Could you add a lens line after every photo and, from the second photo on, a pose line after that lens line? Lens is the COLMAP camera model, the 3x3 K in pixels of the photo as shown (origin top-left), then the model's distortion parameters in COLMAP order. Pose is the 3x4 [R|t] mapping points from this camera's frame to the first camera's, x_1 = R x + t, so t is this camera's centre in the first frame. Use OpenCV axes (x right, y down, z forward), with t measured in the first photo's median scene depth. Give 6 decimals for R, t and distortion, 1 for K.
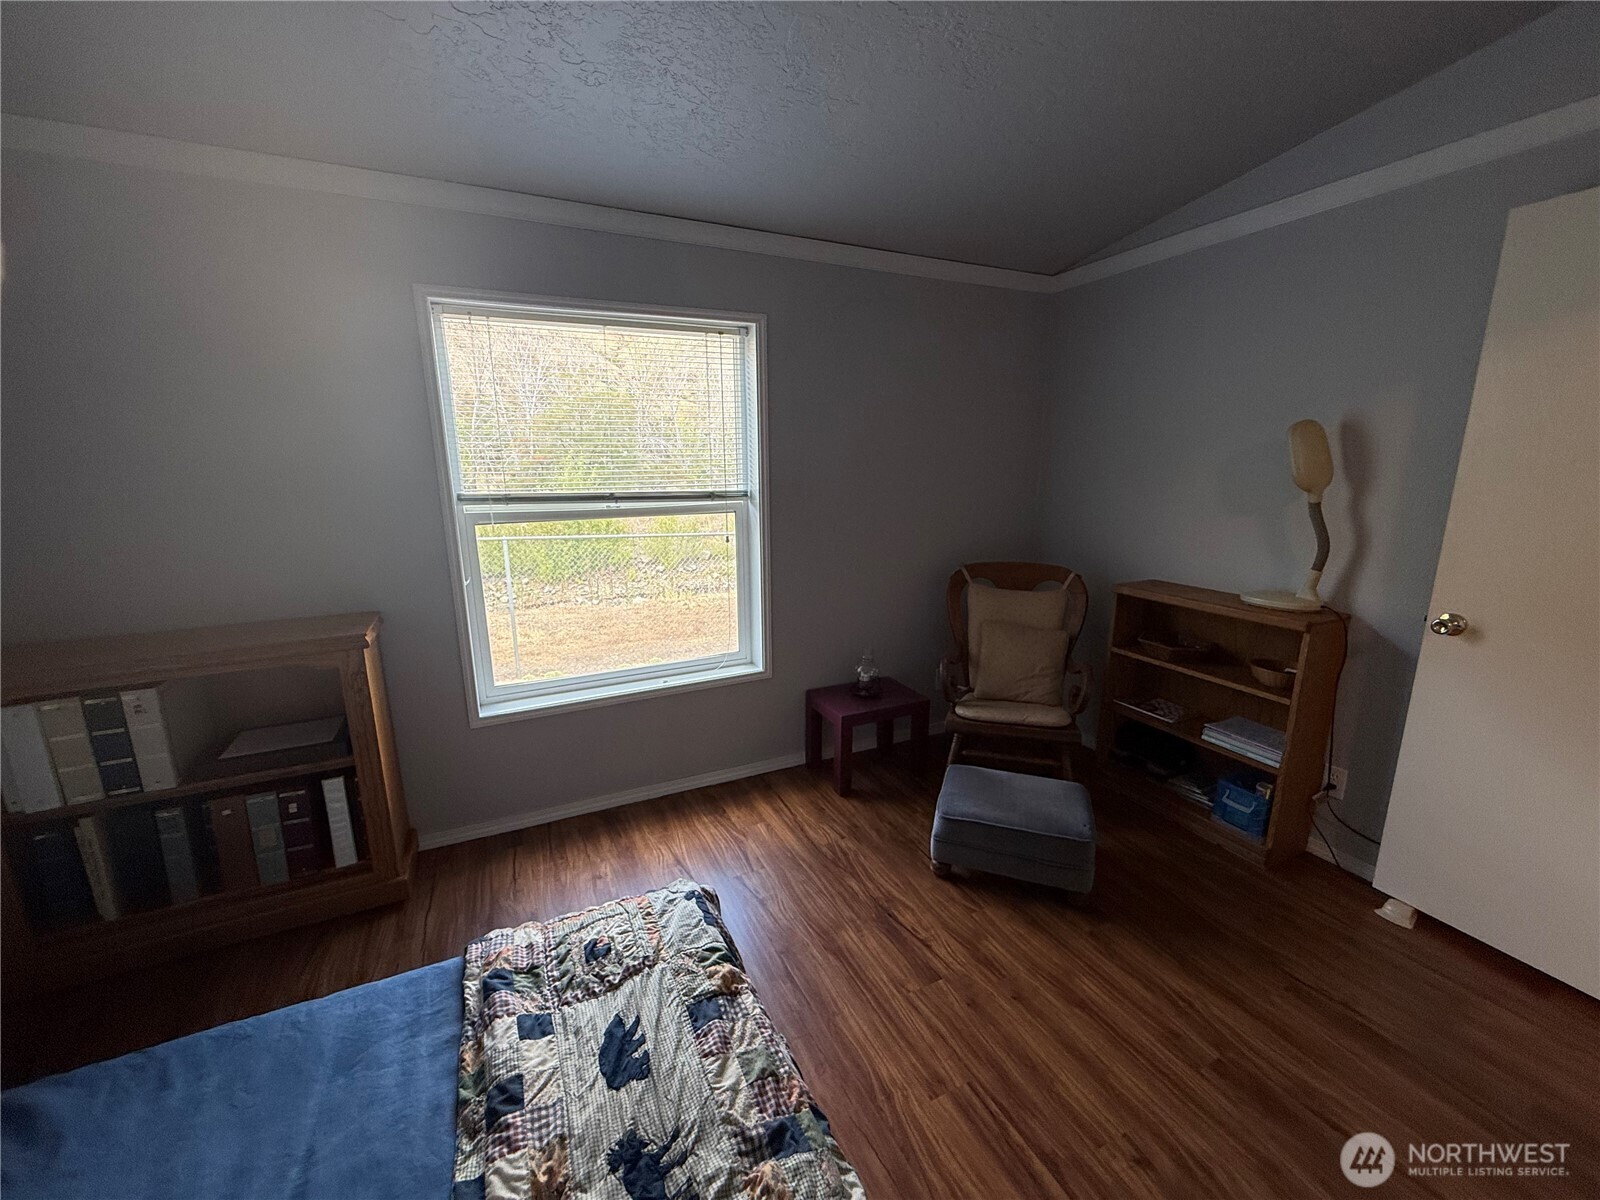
lens RADIAL K [[635.3, 0, 797.6], [0, 635.3, 602.1], [0, 0, 1]] dist [0.000896, 0.000724]
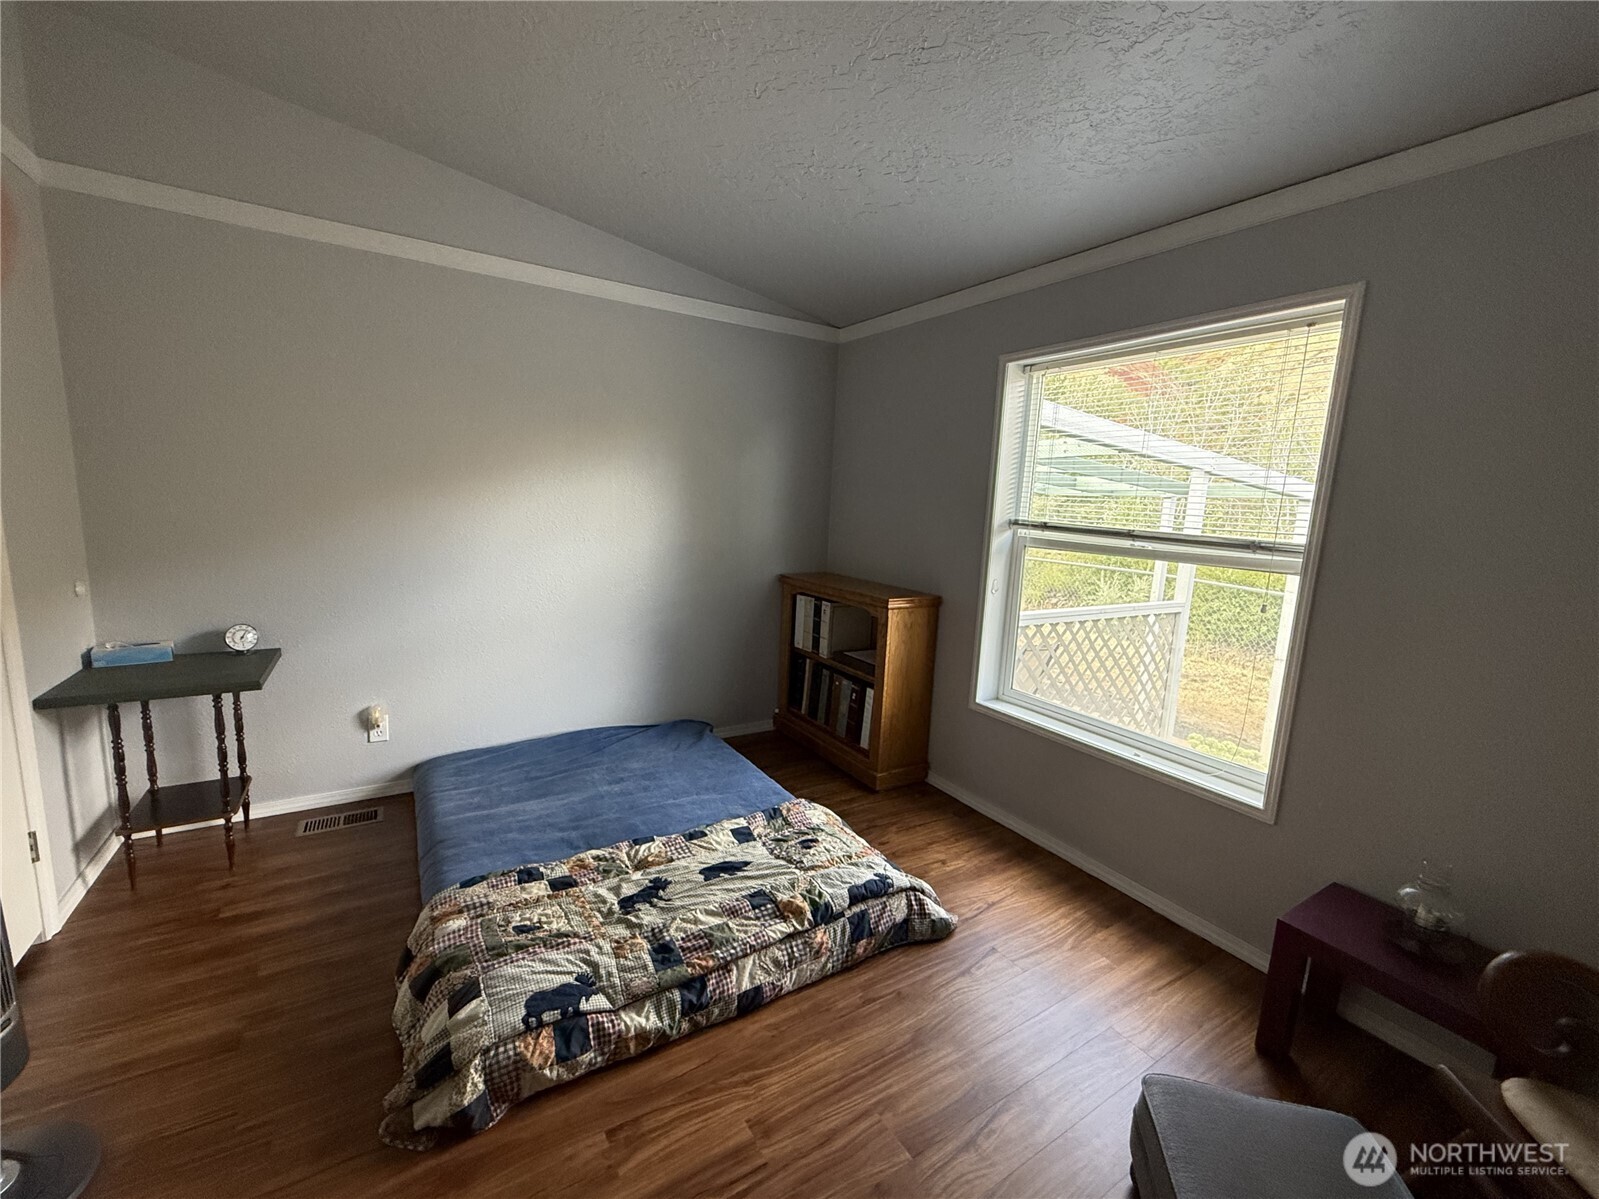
lens RADIAL K [[665.4, 0, 799.5], [0, 665.4, 599.5], [0, 0, 1]] dist [0.001692, 0.000337]
pose [[0.106319, 0.165949, -0.980386, 0.911873], [-0.262729, 0.955622, 0.133265, -0.113769], [0.958994, 0.243407, 0.145201, 0.620998]]
